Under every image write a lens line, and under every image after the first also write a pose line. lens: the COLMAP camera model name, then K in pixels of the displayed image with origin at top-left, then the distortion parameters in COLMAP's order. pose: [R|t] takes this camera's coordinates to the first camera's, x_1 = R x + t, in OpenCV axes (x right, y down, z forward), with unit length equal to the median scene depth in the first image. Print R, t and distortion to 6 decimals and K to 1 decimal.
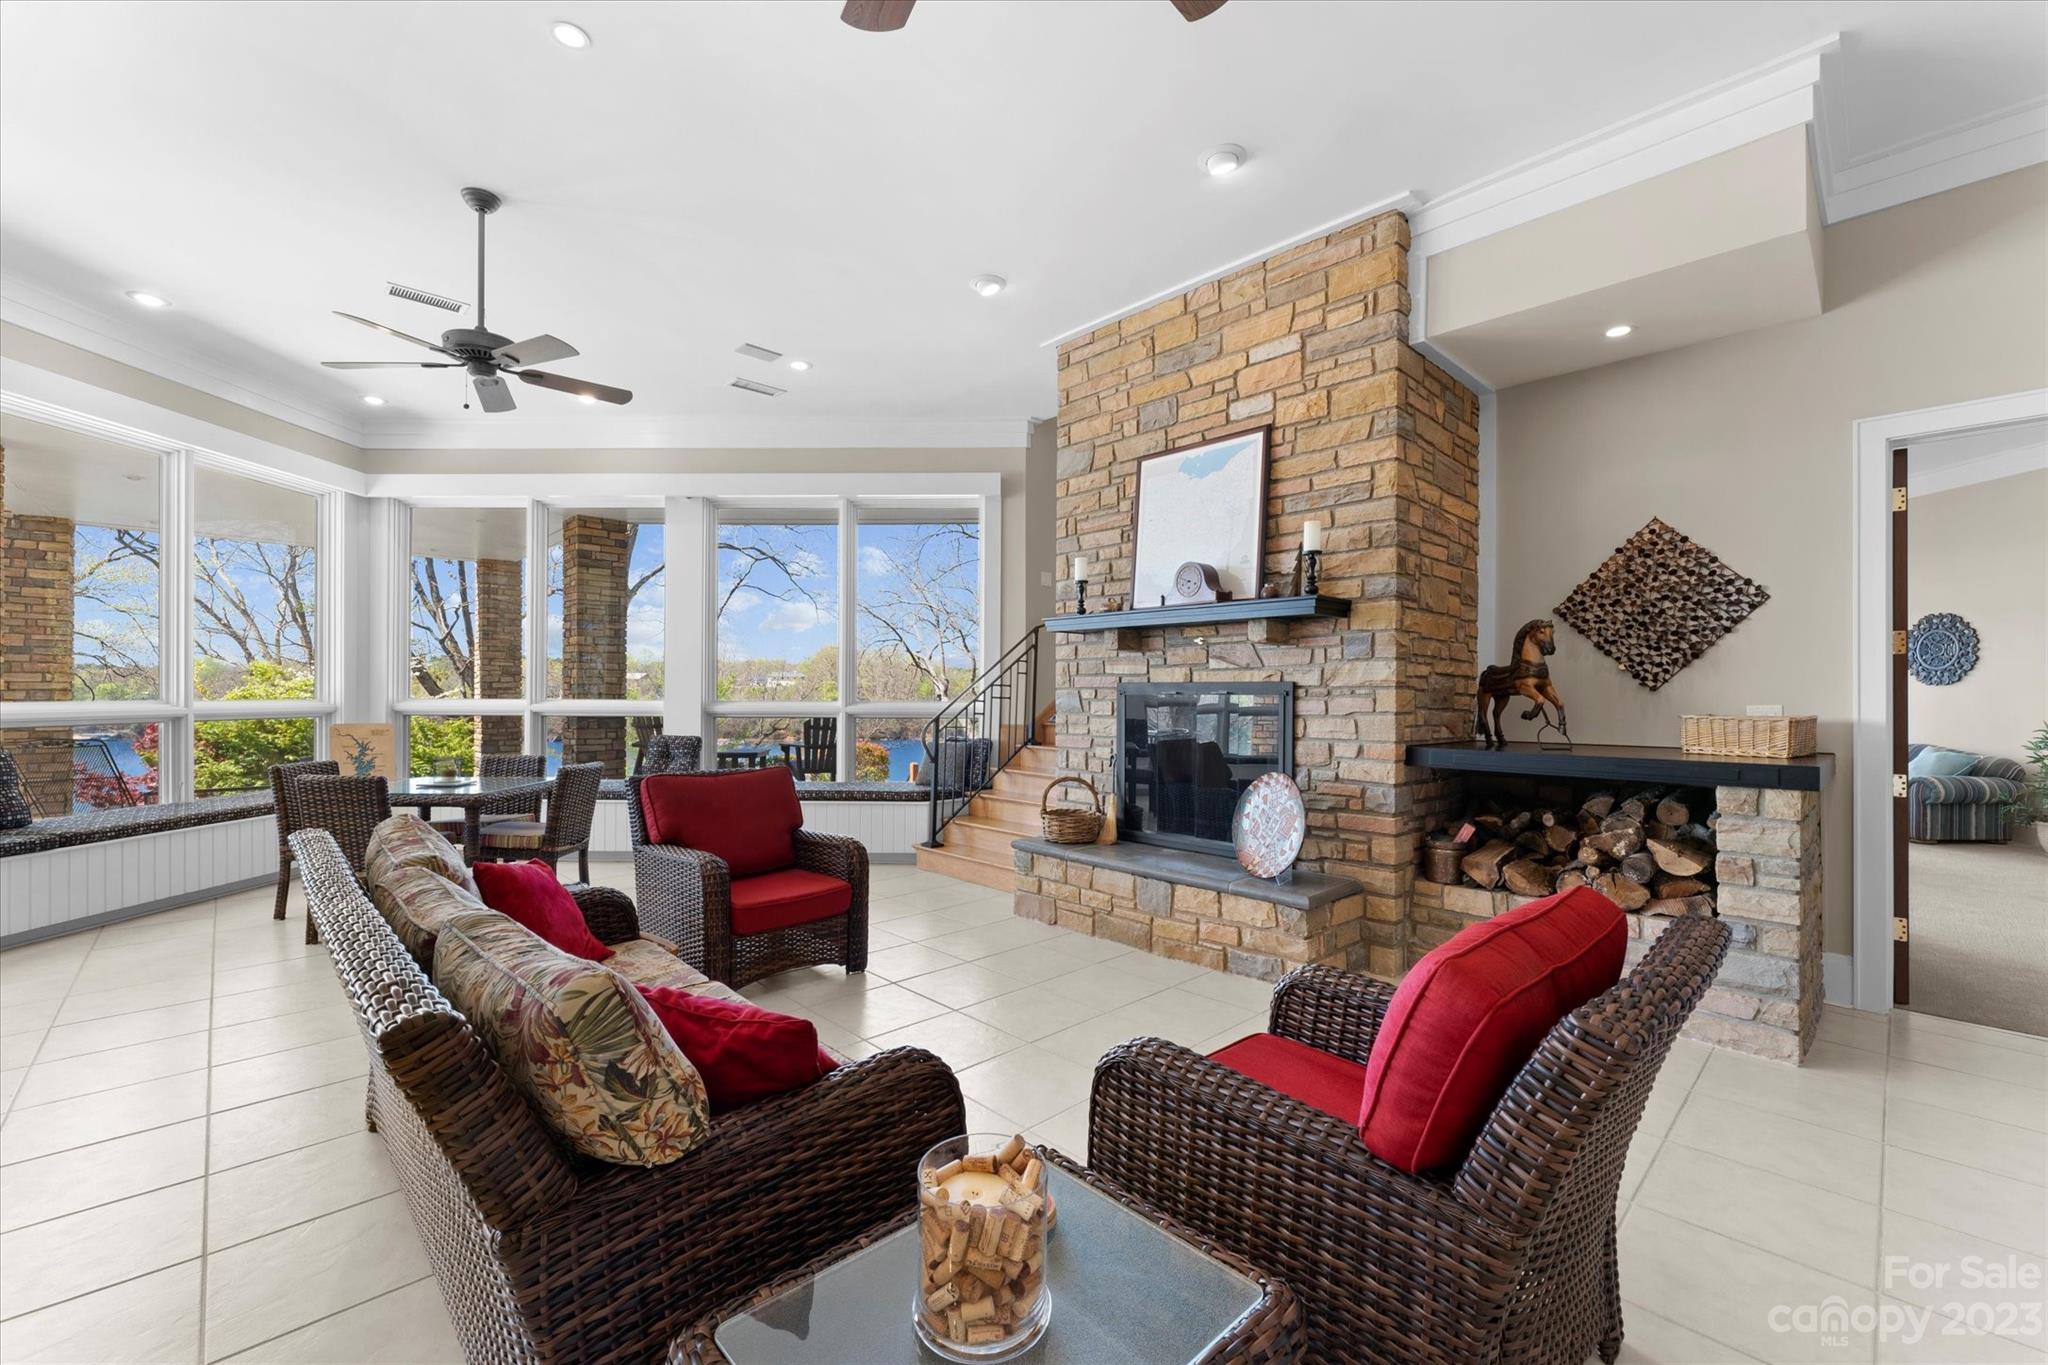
lens RADIAL K [[845.1, 0, 1020.1], [0, 845.1, 685.6], [0, 0, 1]] dist [0.001386, -0.000243]
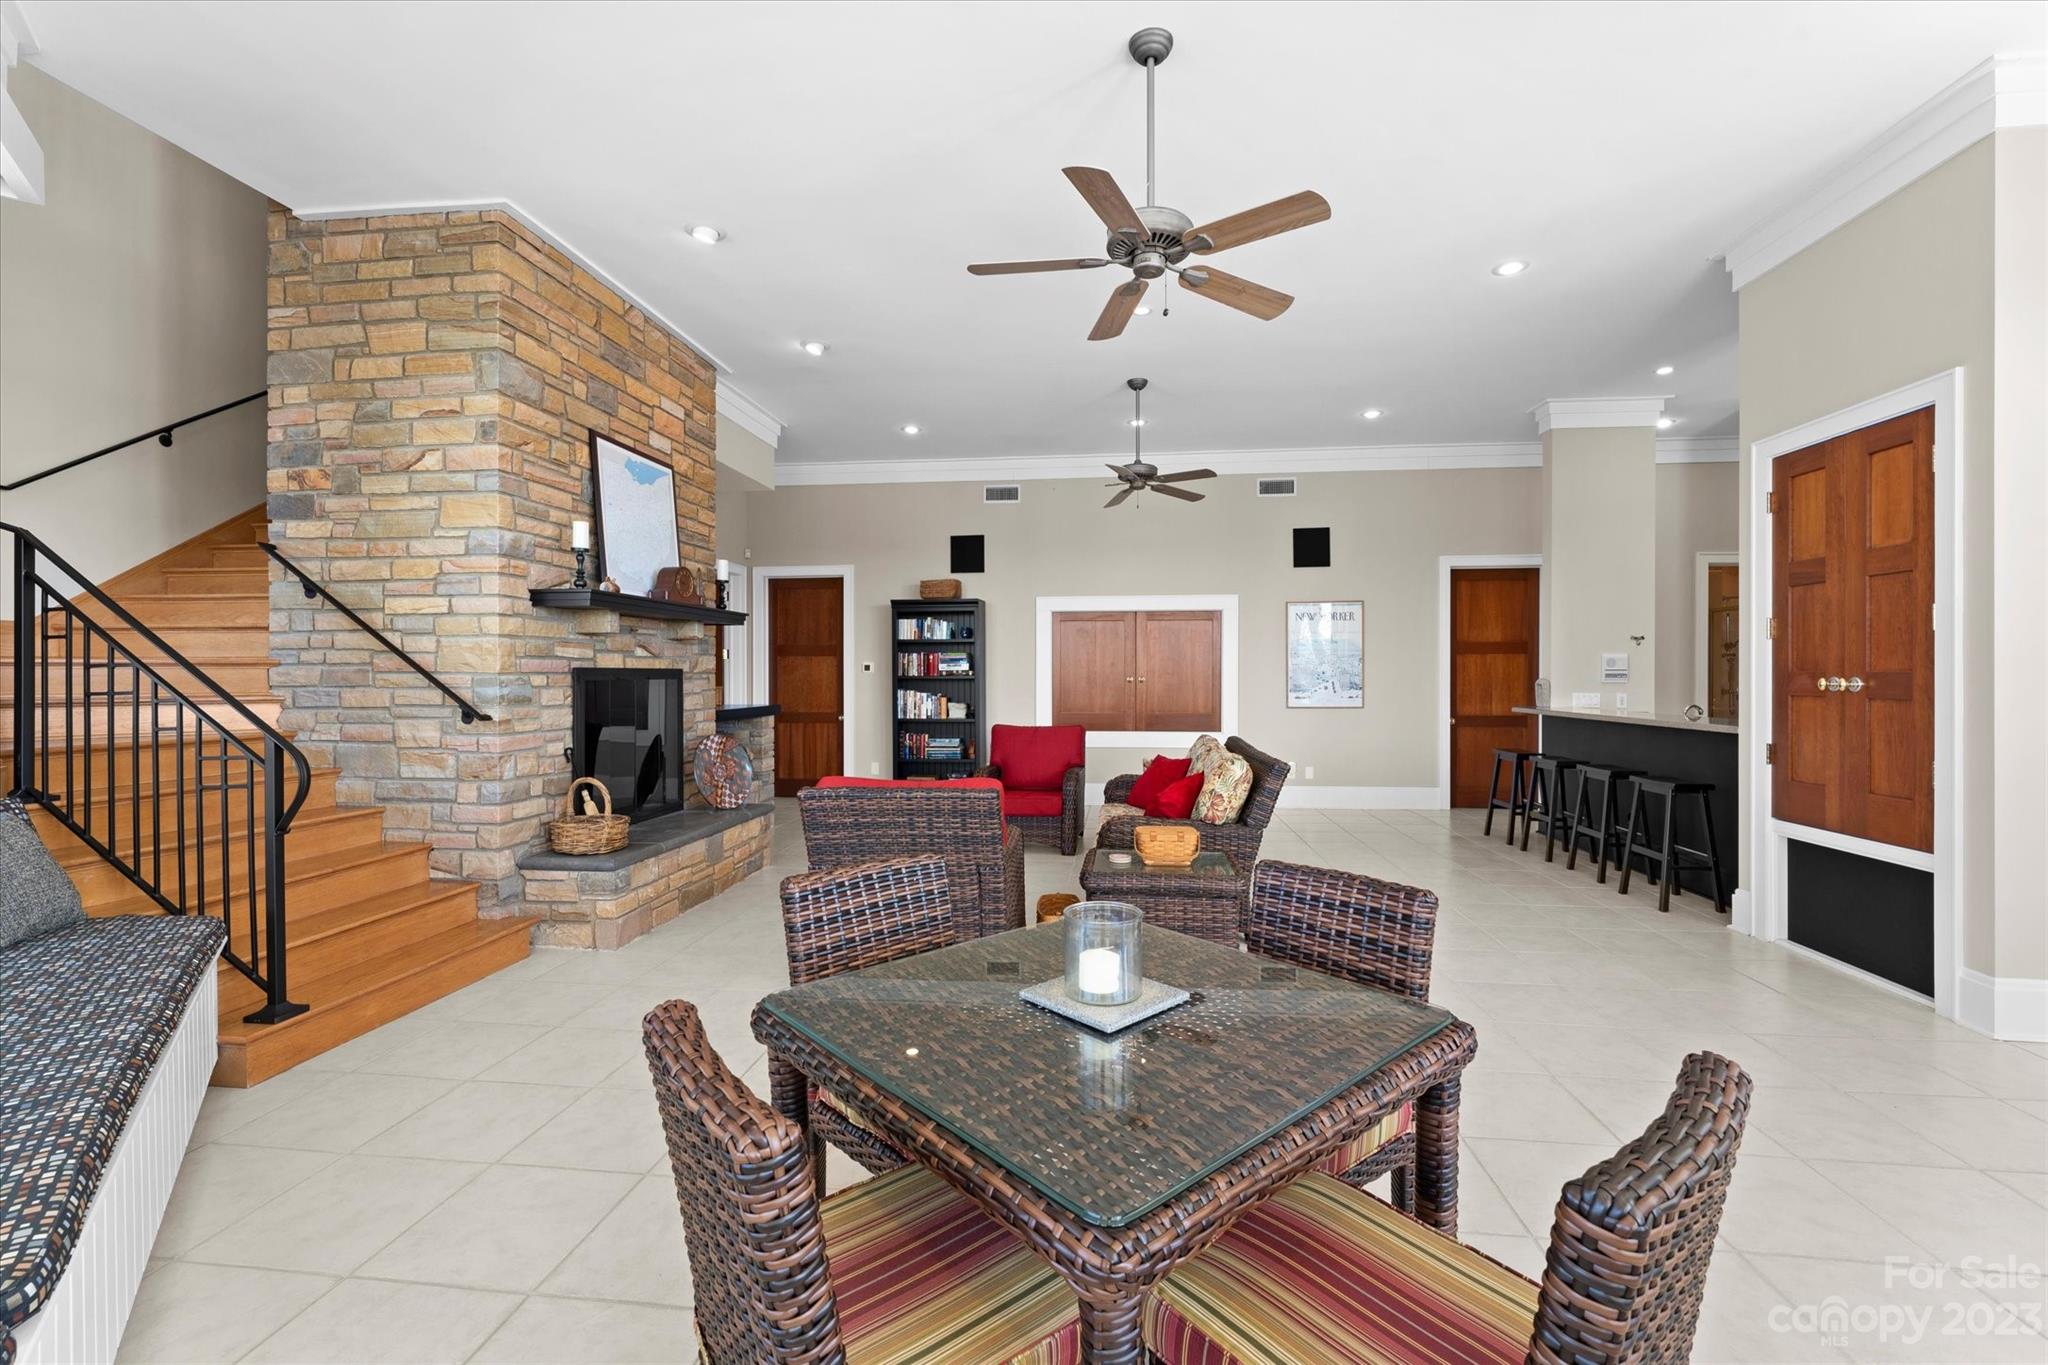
lens RADIAL K [[845.1, 0, 1026.3], [0, 845.1, 680.9], [0, 0, 1]] dist [0.001386, -0.000243]
pose [[-0.634331, -0.009368, 0.773005, -0.747307], [-0.004939, 0.999955, 0.008065, 0.001219], [-0.773046, 0.001298, -0.634349, 1.015408]]
